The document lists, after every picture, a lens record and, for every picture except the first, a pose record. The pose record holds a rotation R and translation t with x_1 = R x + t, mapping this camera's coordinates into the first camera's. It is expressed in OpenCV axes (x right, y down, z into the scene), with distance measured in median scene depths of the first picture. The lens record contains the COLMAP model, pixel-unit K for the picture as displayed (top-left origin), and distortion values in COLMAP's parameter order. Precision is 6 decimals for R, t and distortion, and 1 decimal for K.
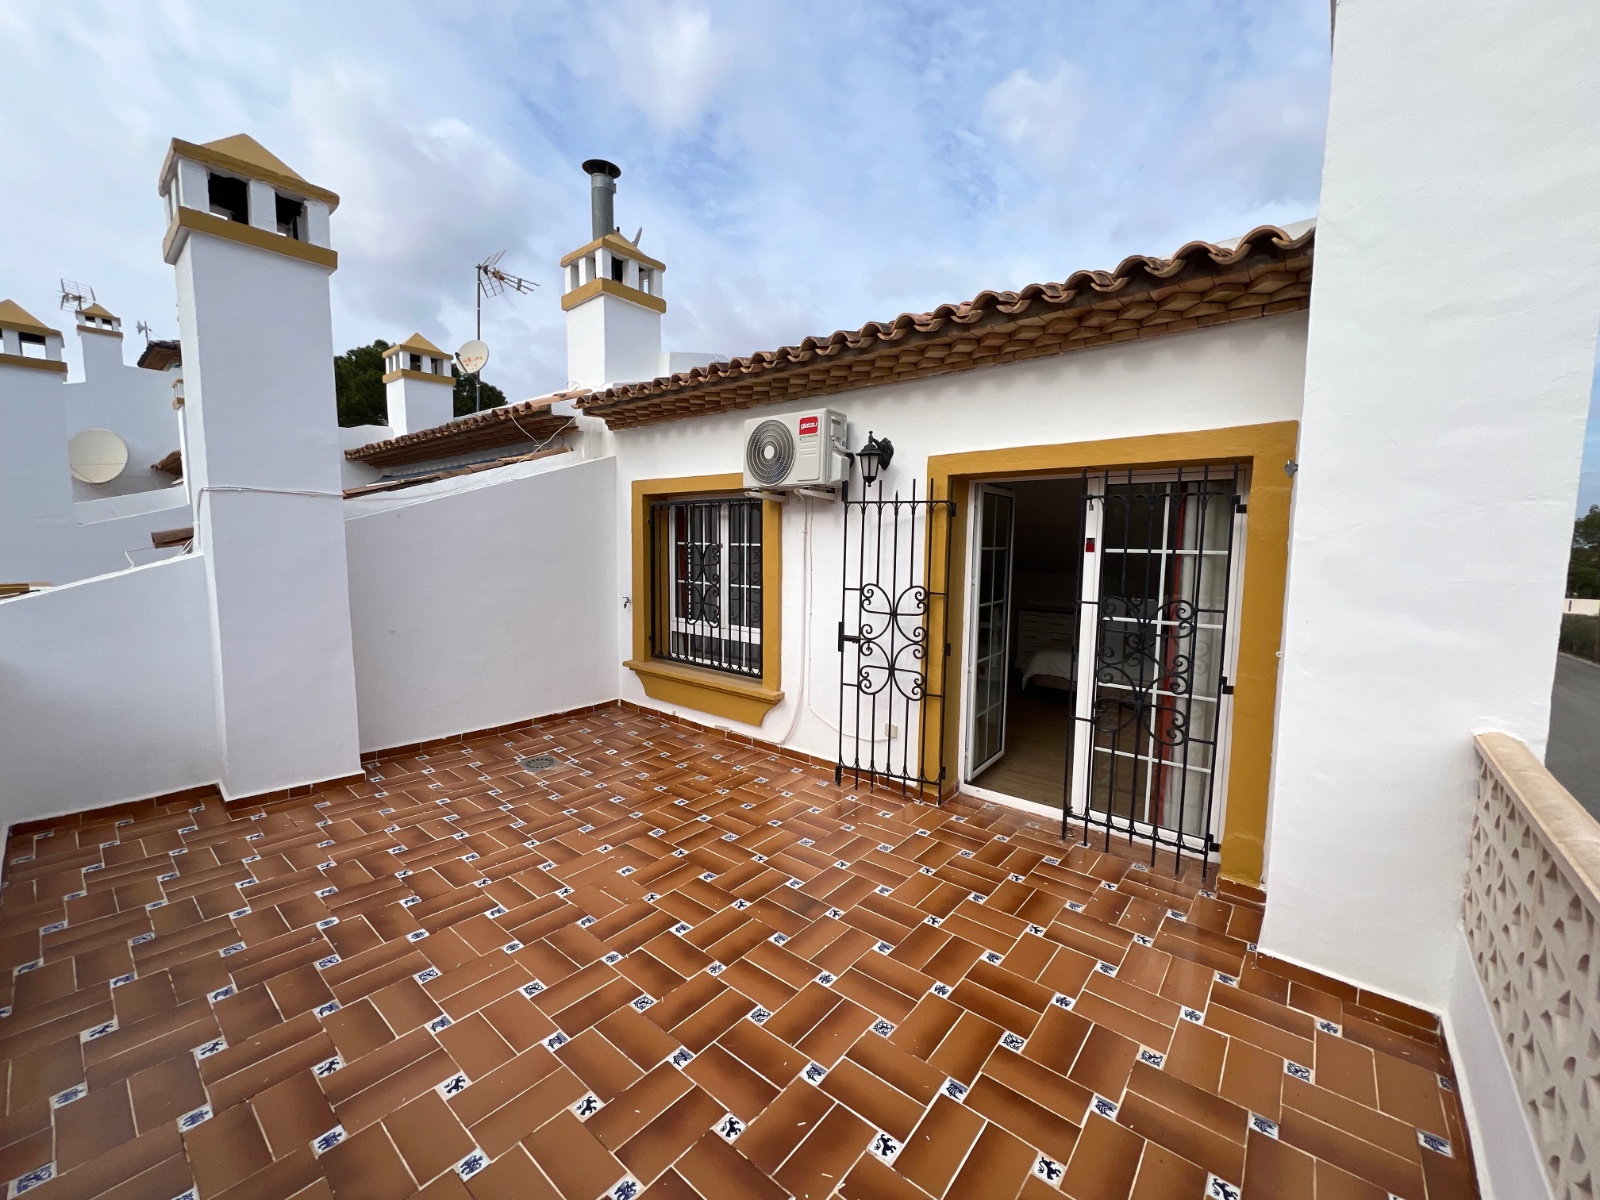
lens RADIAL K [[634.6, 0, 805.2], [0, 634.6, 597.0], [0, 0, 1]] dist [0.000733, -0.000165]
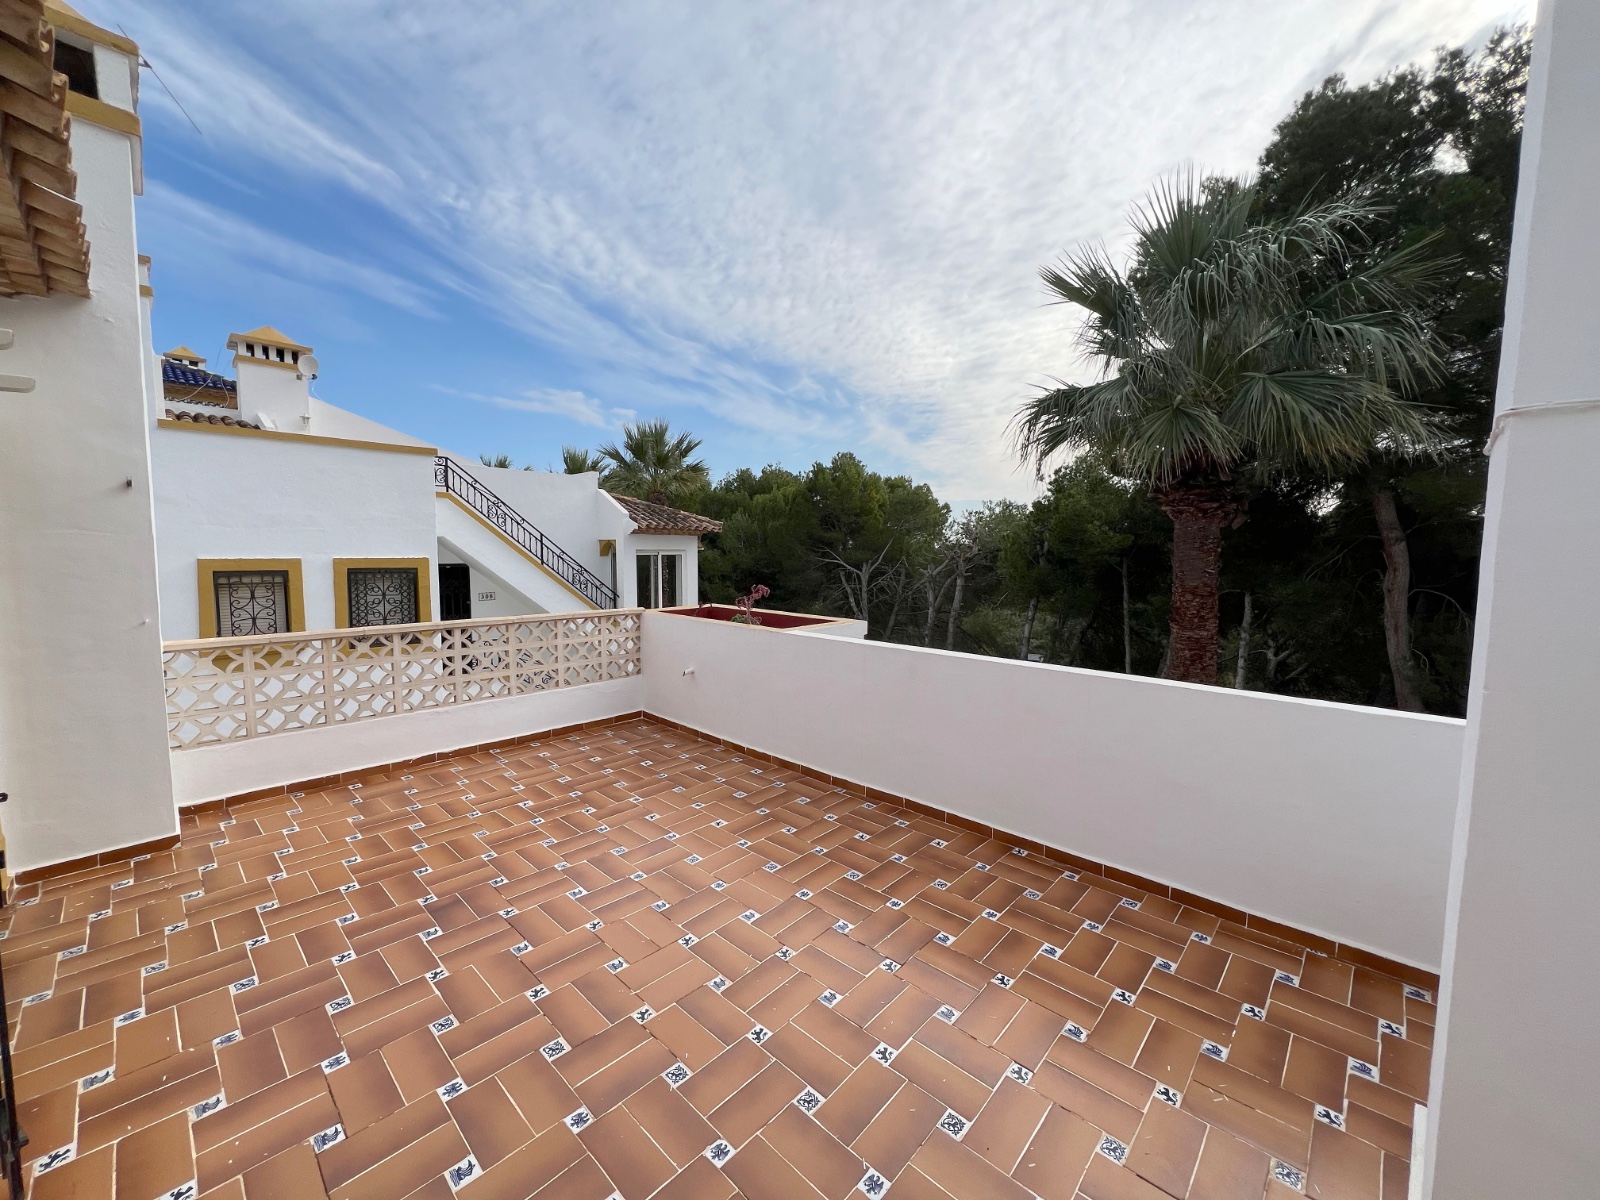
lens RADIAL K [[634.6, 0, 806.5], [0, 634.6, 613.3], [0, 0, 1]] dist [0.000733, -0.000165]
pose [[-0.998211, -0.024871, 0.054379, -0.518363], [-0.014138, 0.981778, 0.189507, -0.143587], [-0.058101, 0.188399, -0.980372, 1.583539]]
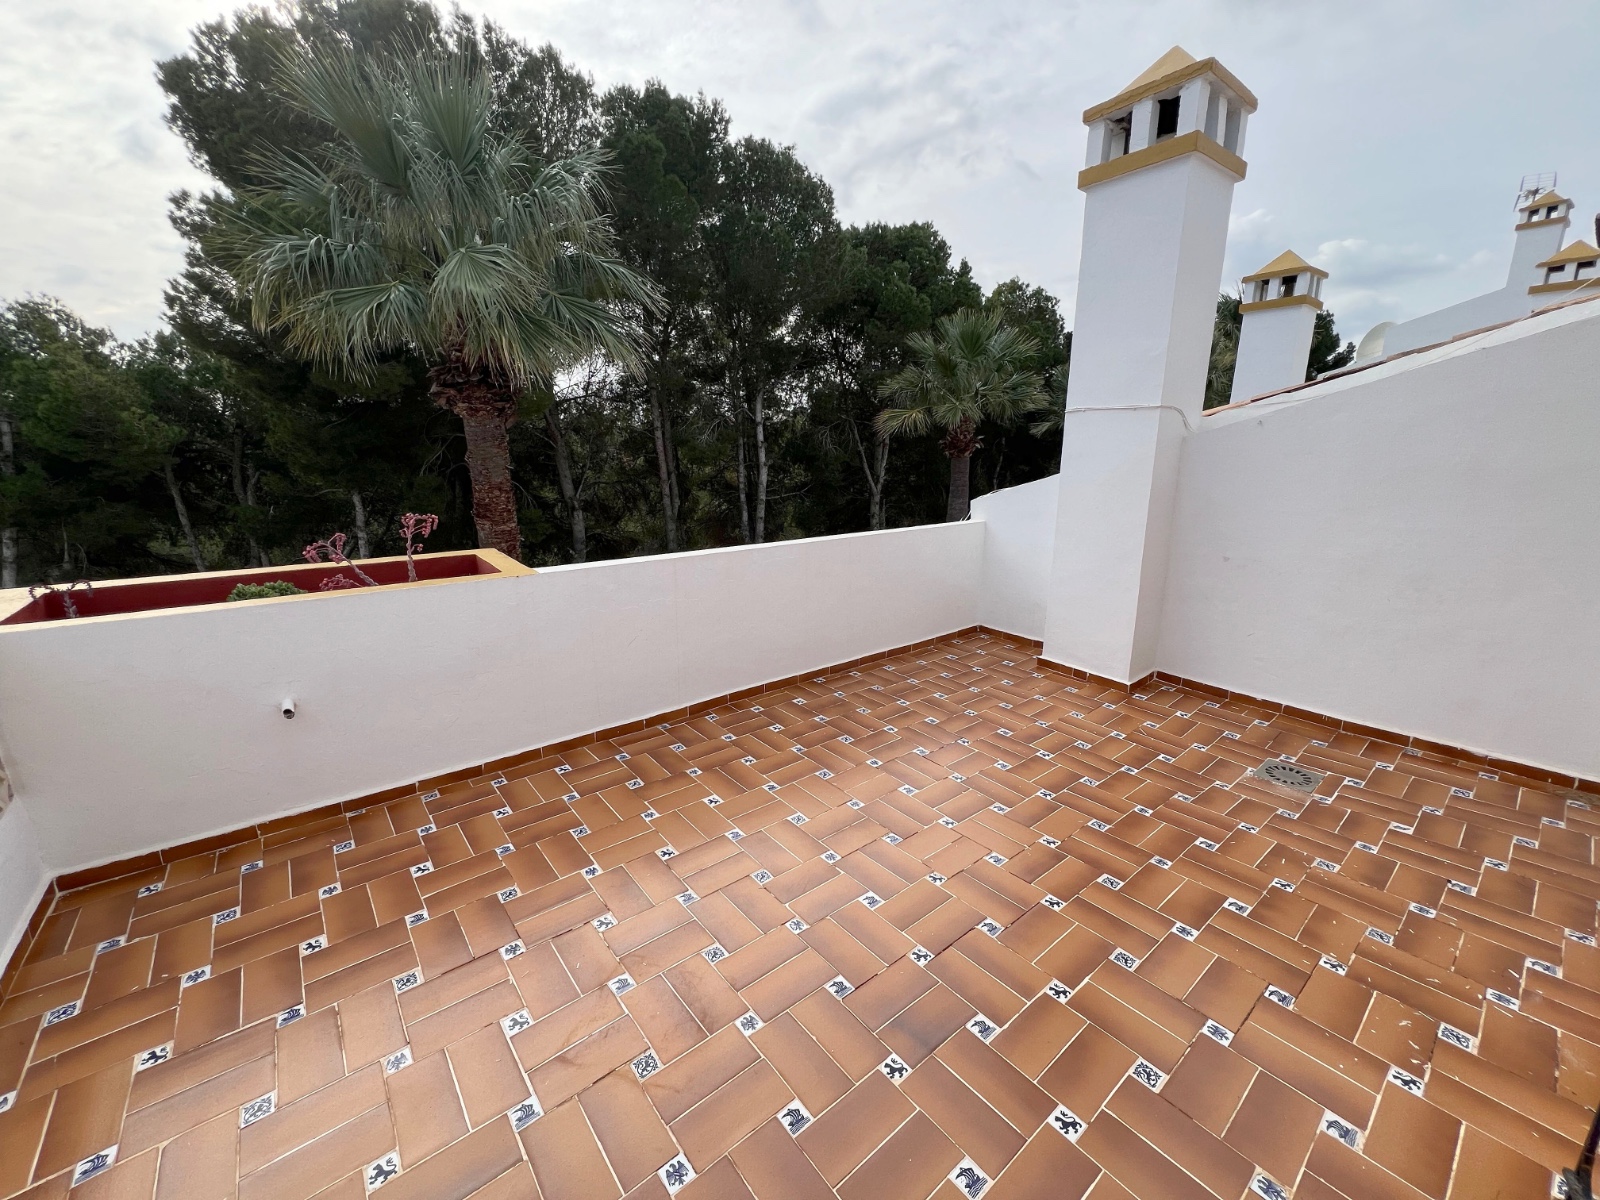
lens RADIAL K [[634.6, 0, 785.1], [0, 634.6, 600.3], [0, 0, 1]] dist [0.000733, -0.000165]
pose [[-0.205418, 0.216821, -0.954354, 0.463444], [-0.087648, 0.967156, 0.238595, -0.064022], [0.974742, 0.132659, -0.179668, 0.788395]]
